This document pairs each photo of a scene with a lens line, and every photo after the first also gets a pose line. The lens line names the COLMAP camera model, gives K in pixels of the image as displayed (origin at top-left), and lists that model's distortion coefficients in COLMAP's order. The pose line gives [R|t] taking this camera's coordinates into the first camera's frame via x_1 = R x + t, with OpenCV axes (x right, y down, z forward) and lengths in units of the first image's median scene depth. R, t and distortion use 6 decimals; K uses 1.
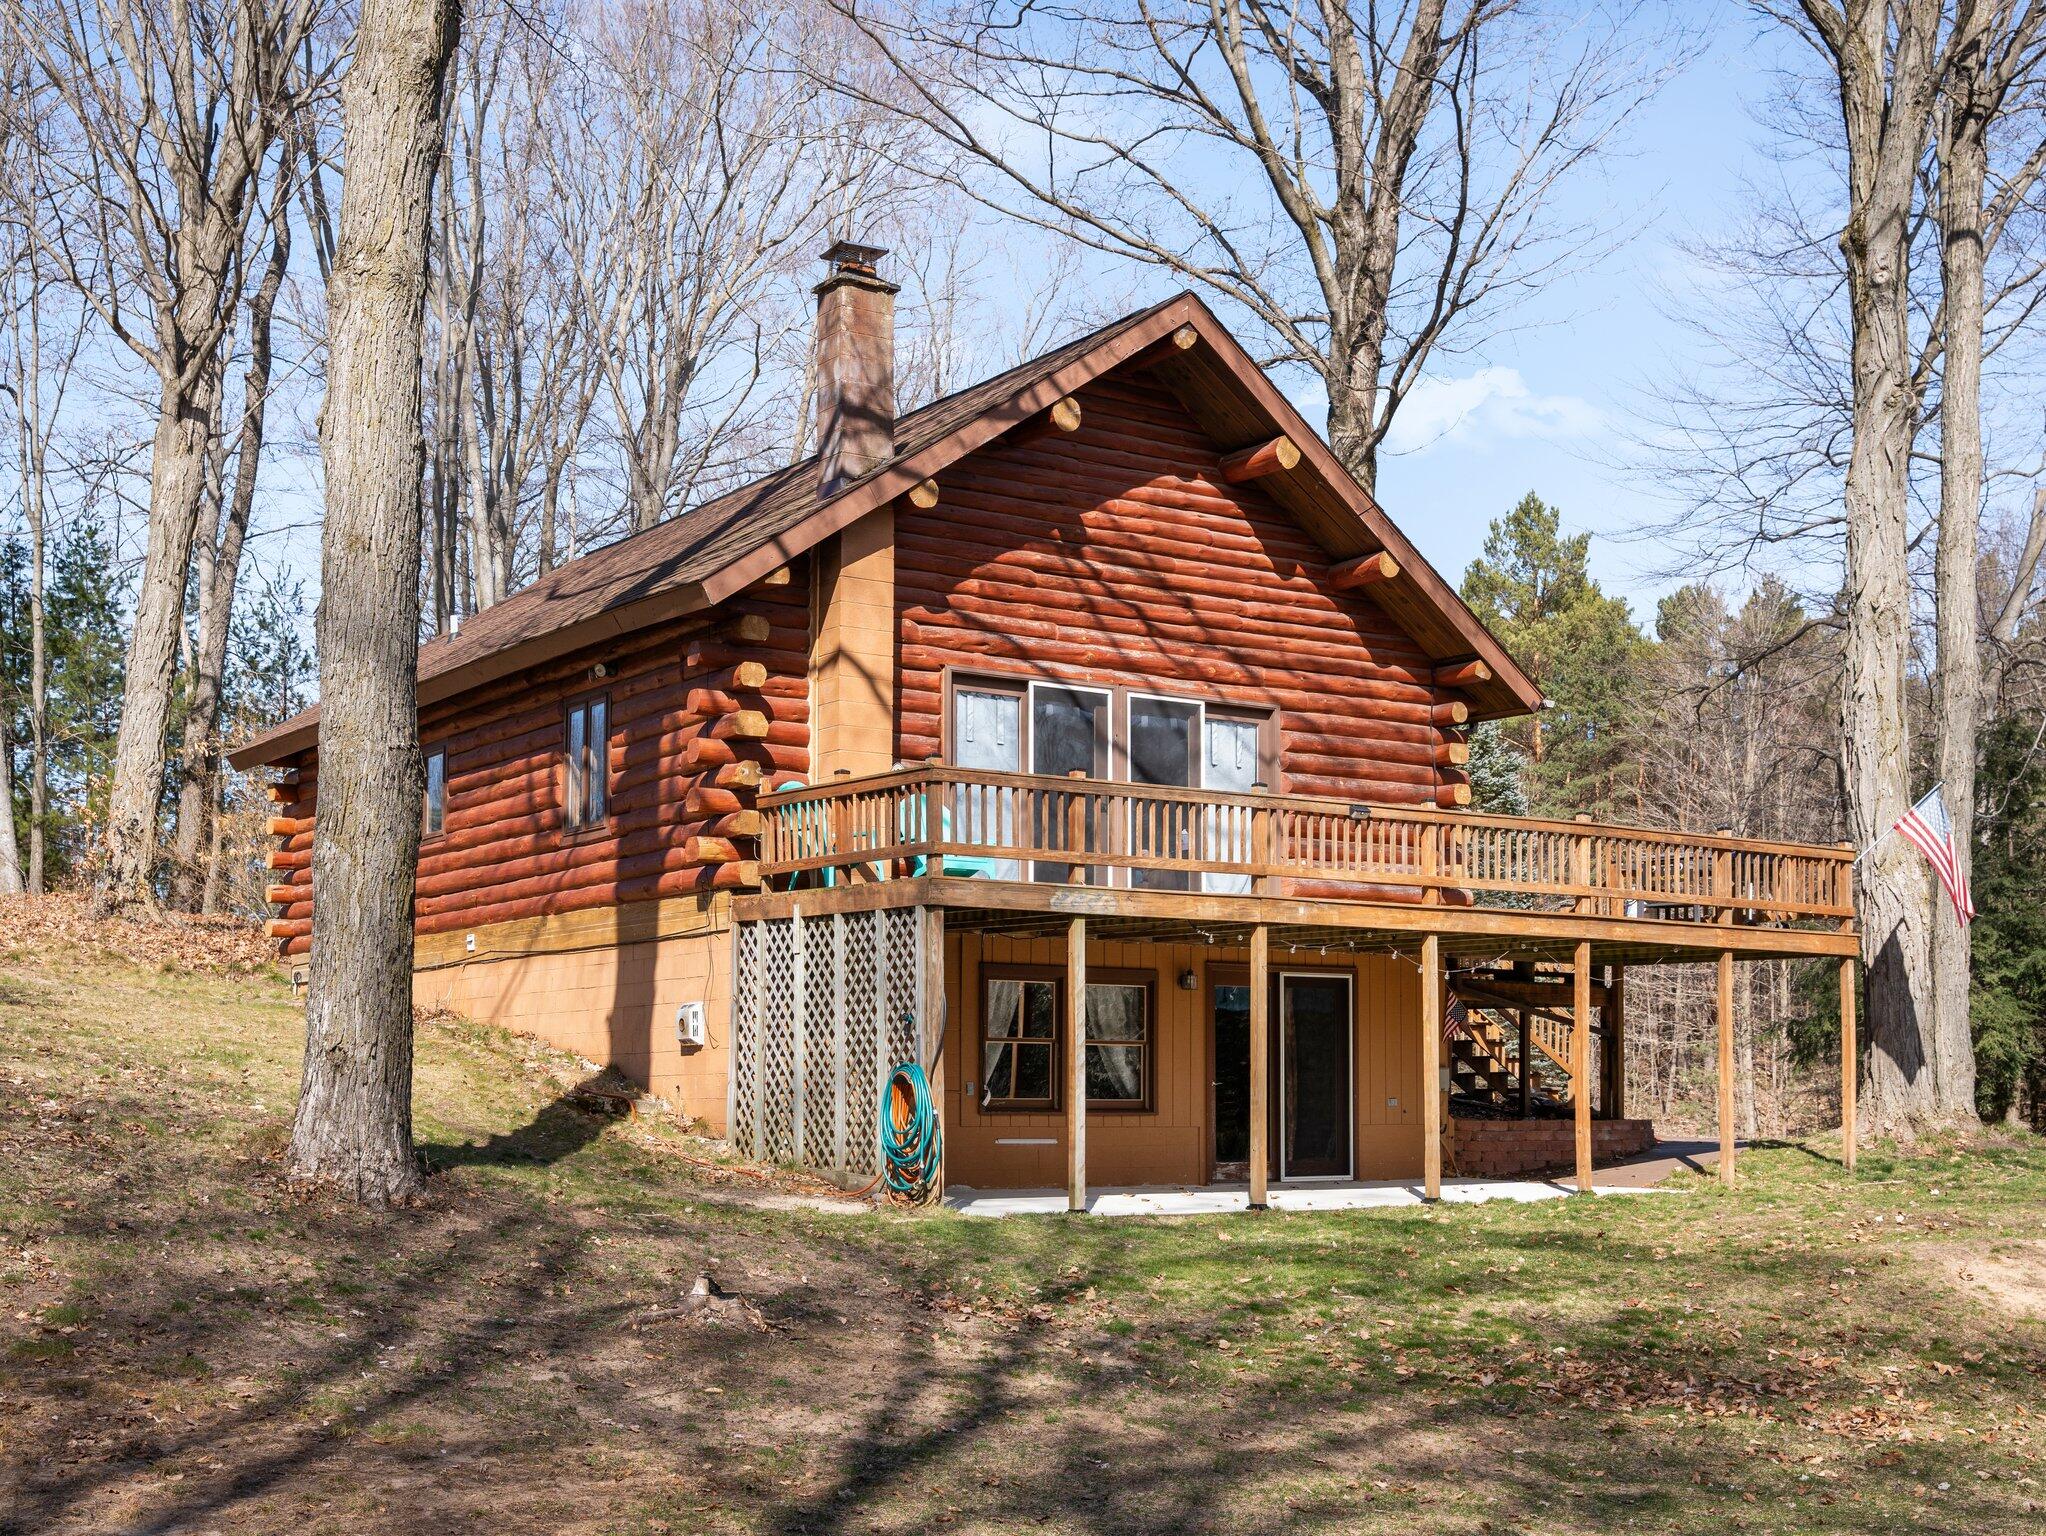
lens RADIAL K [[2371.9, 0, 1013.4], [0, 2371.9, 842.2], [0, 0, 1]] dist [0.004870, 0.000000]
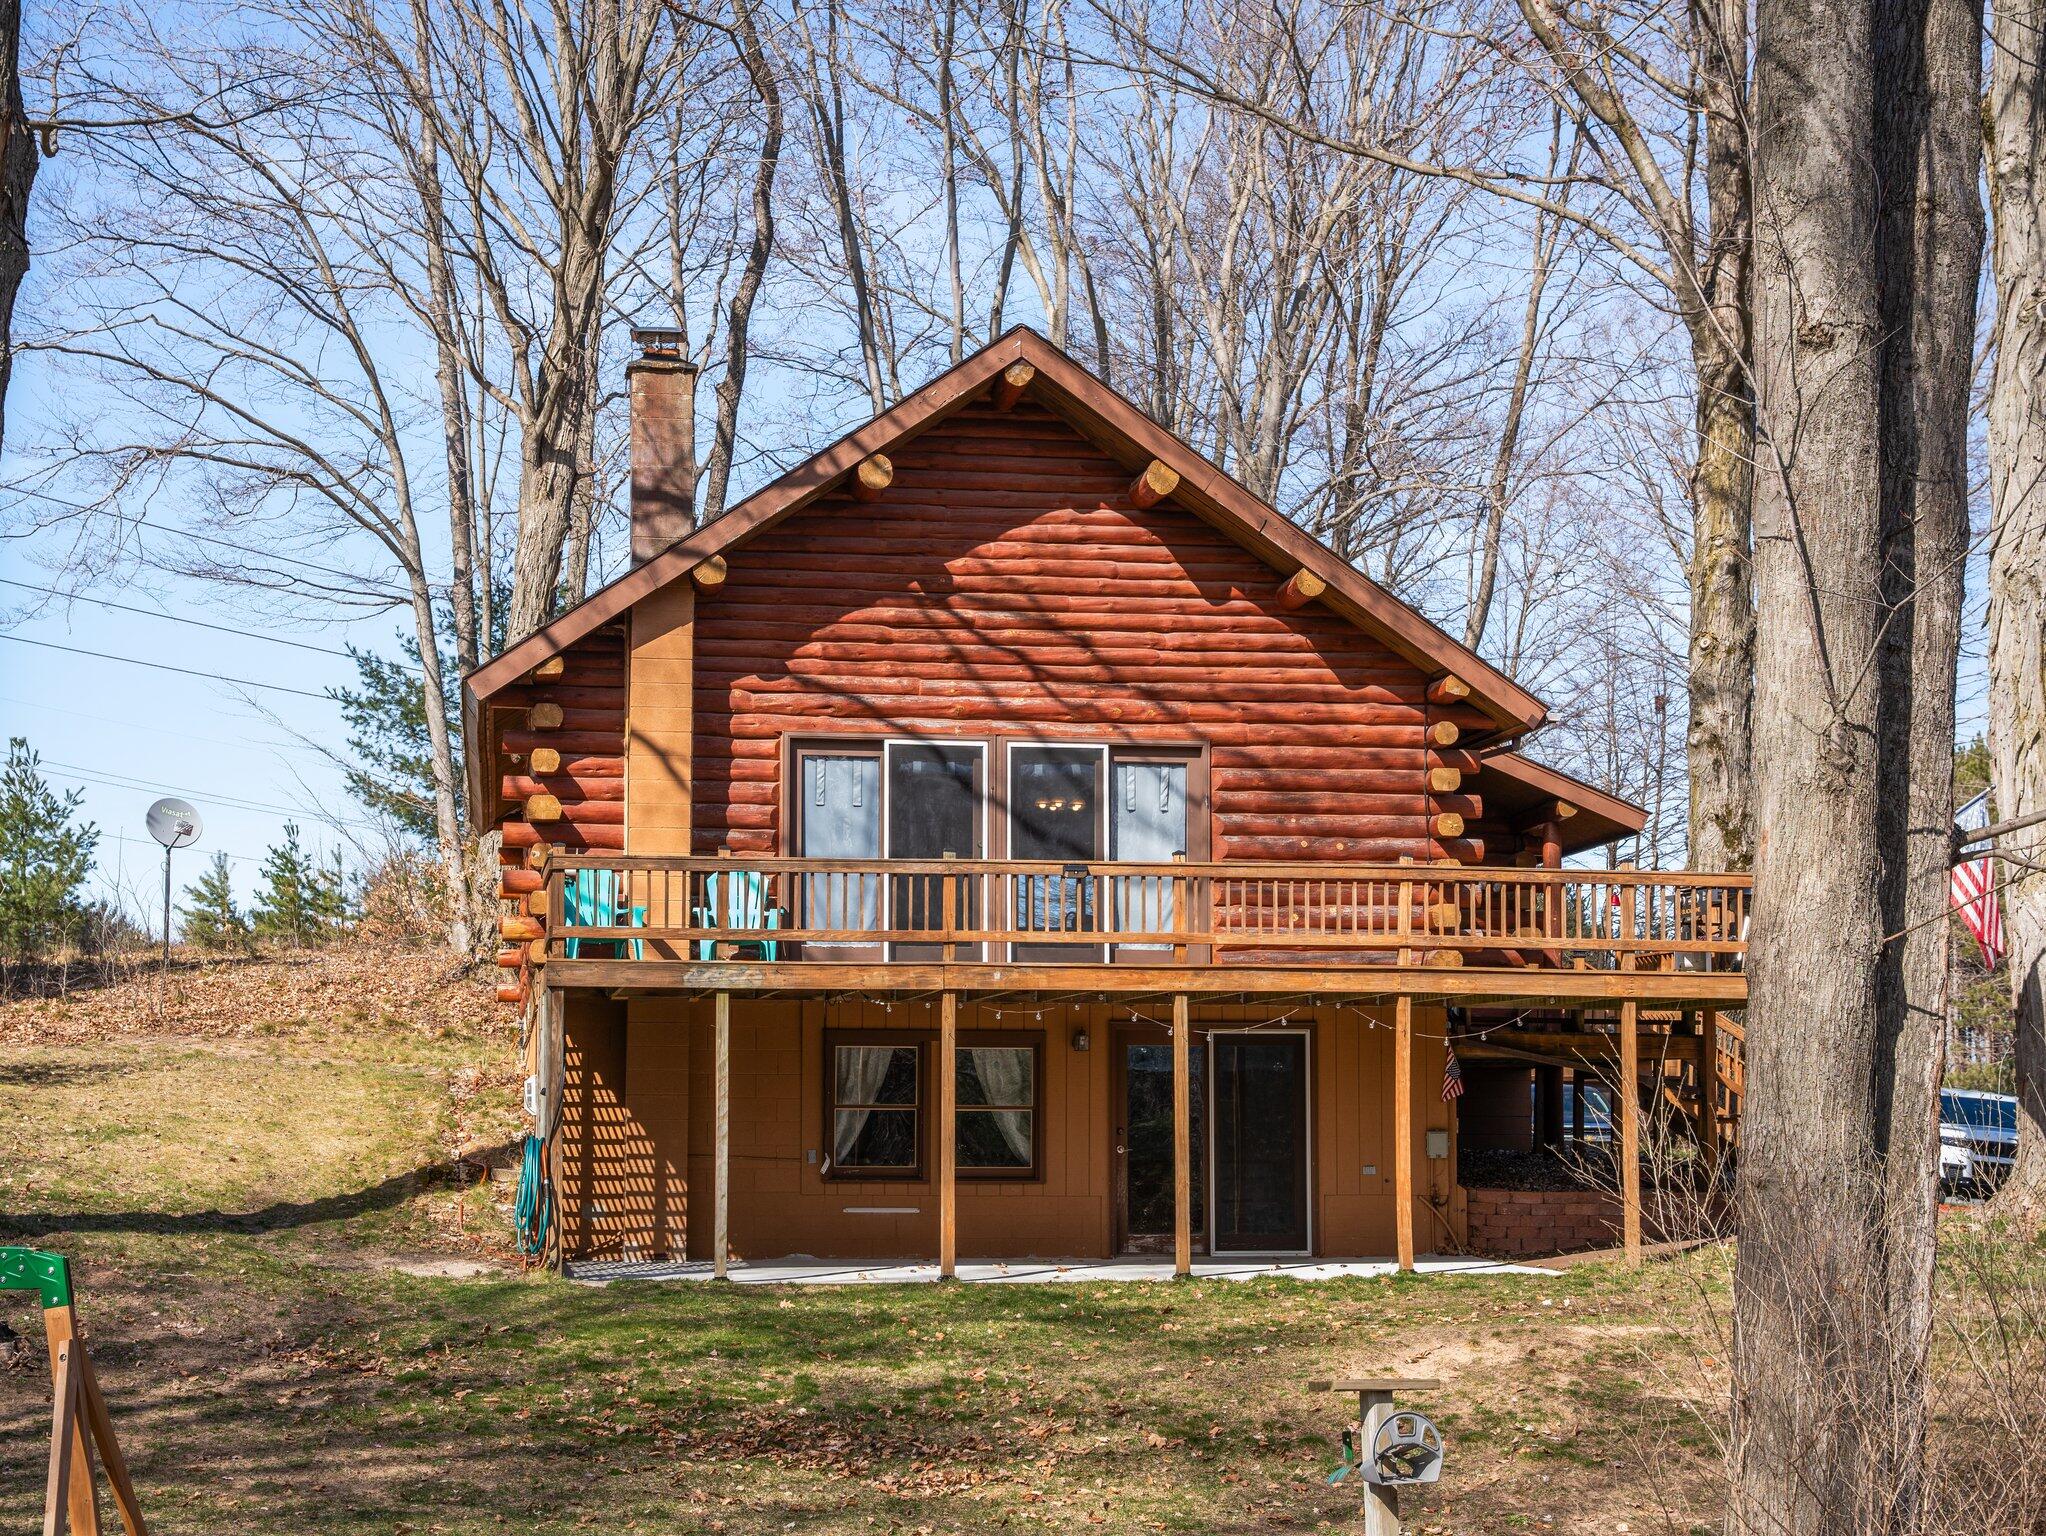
lens RADIAL K [[3095.8, 0, 1023.9], [0, 3095.8, 771.1], [0, 0, 1]] dist [0.097926, 0.000000]
pose [[0.914266, -0.049862, -0.402034, 0.556213], [0.043936, 0.998747, -0.023954, -0.021055], [0.402724, 0.004237, 0.915311, -0.146062]]
